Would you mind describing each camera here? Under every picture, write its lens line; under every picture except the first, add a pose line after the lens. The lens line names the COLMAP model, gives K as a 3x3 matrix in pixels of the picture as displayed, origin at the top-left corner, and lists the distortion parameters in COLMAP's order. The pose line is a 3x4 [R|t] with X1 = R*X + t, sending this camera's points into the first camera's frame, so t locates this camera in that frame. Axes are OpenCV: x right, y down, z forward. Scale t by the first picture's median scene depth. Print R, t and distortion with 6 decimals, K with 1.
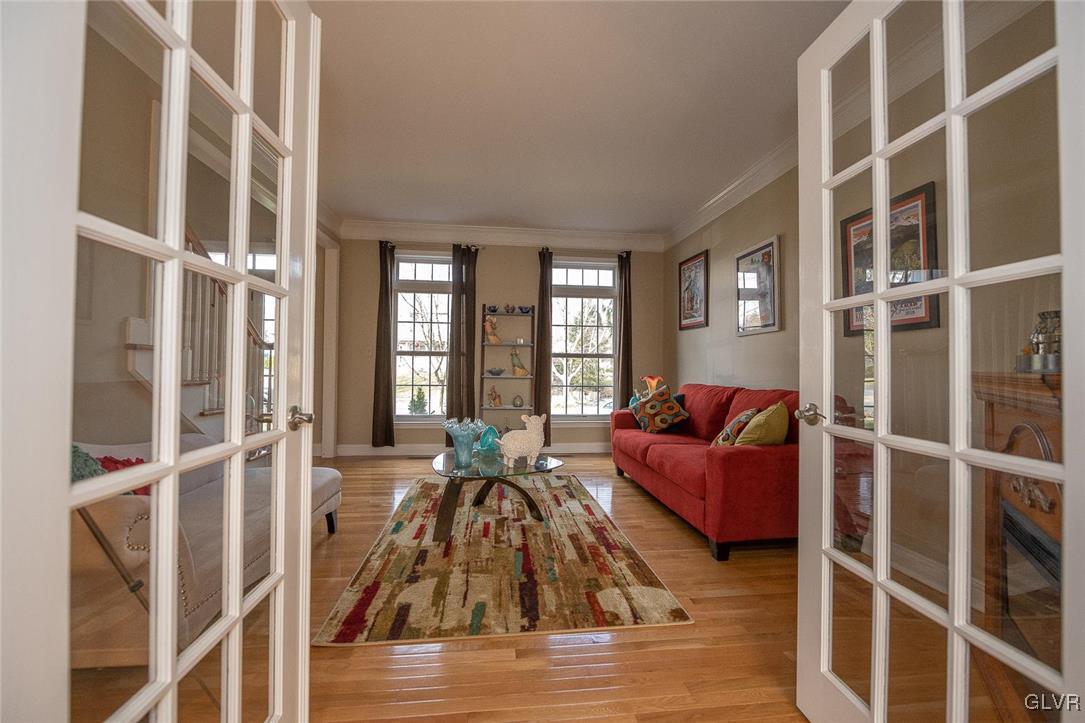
lens RADIAL K [[431.0, 0, 538.2], [0, 431.0, 361.1], [0, 0, 1]] dist [-0.003972, 0.000279]
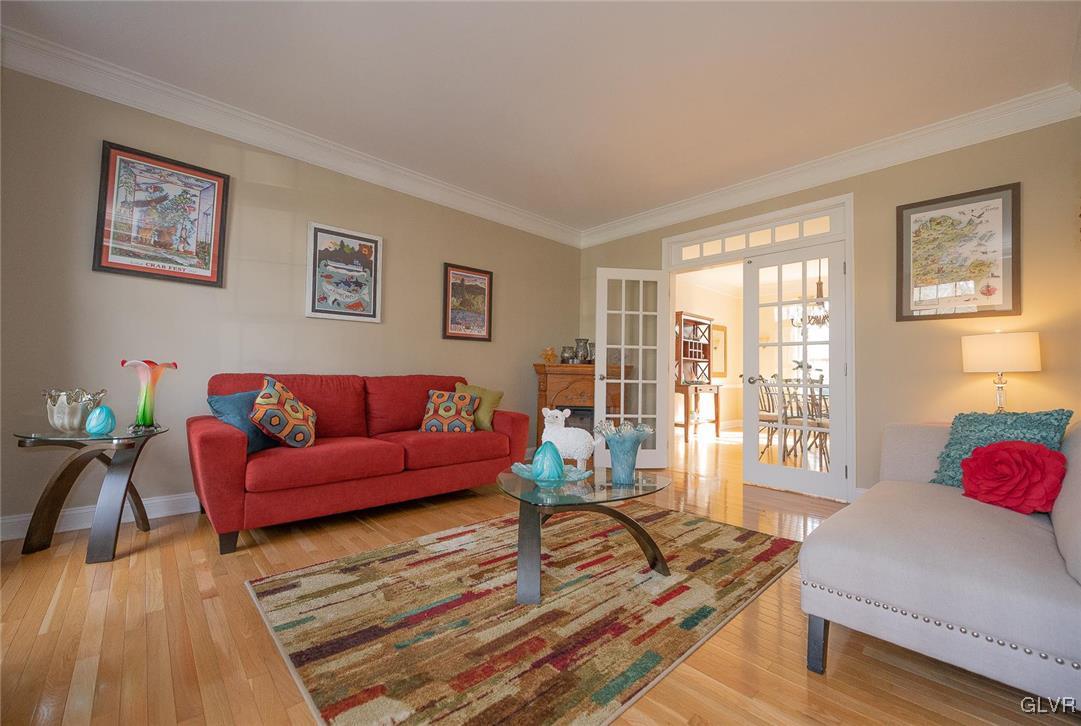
lens RADIAL K [[429.4, 0, 531.0], [0, 429.4, 358.1], [0, 0, 1]] dist [-0.003972, 0.000279]
pose [[-0.580974, 0.008650, 0.813876, -0.712924], [-0.037938, 0.998569, -0.037695, 0.059400], [-0.813037, -0.052777, -0.579815, 1.625414]]
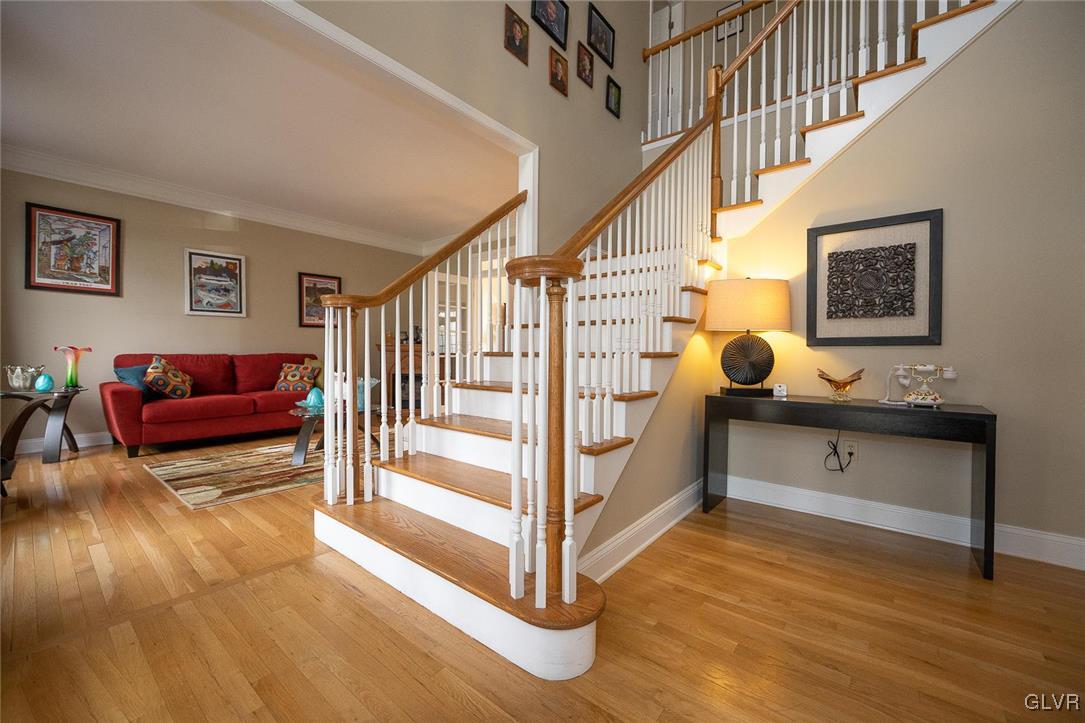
lens RADIAL K [[431.0, 0, 536.9], [0, 431.0, 359.7], [0, 0, 1]] dist [-0.003972, 0.000279]
pose [[-0.687747, -0.032142, 0.725239, -1.656448], [-0.026965, 0.999461, 0.018725, 0.035209], [-0.725450, -0.006678, -0.688243, 1.613378]]
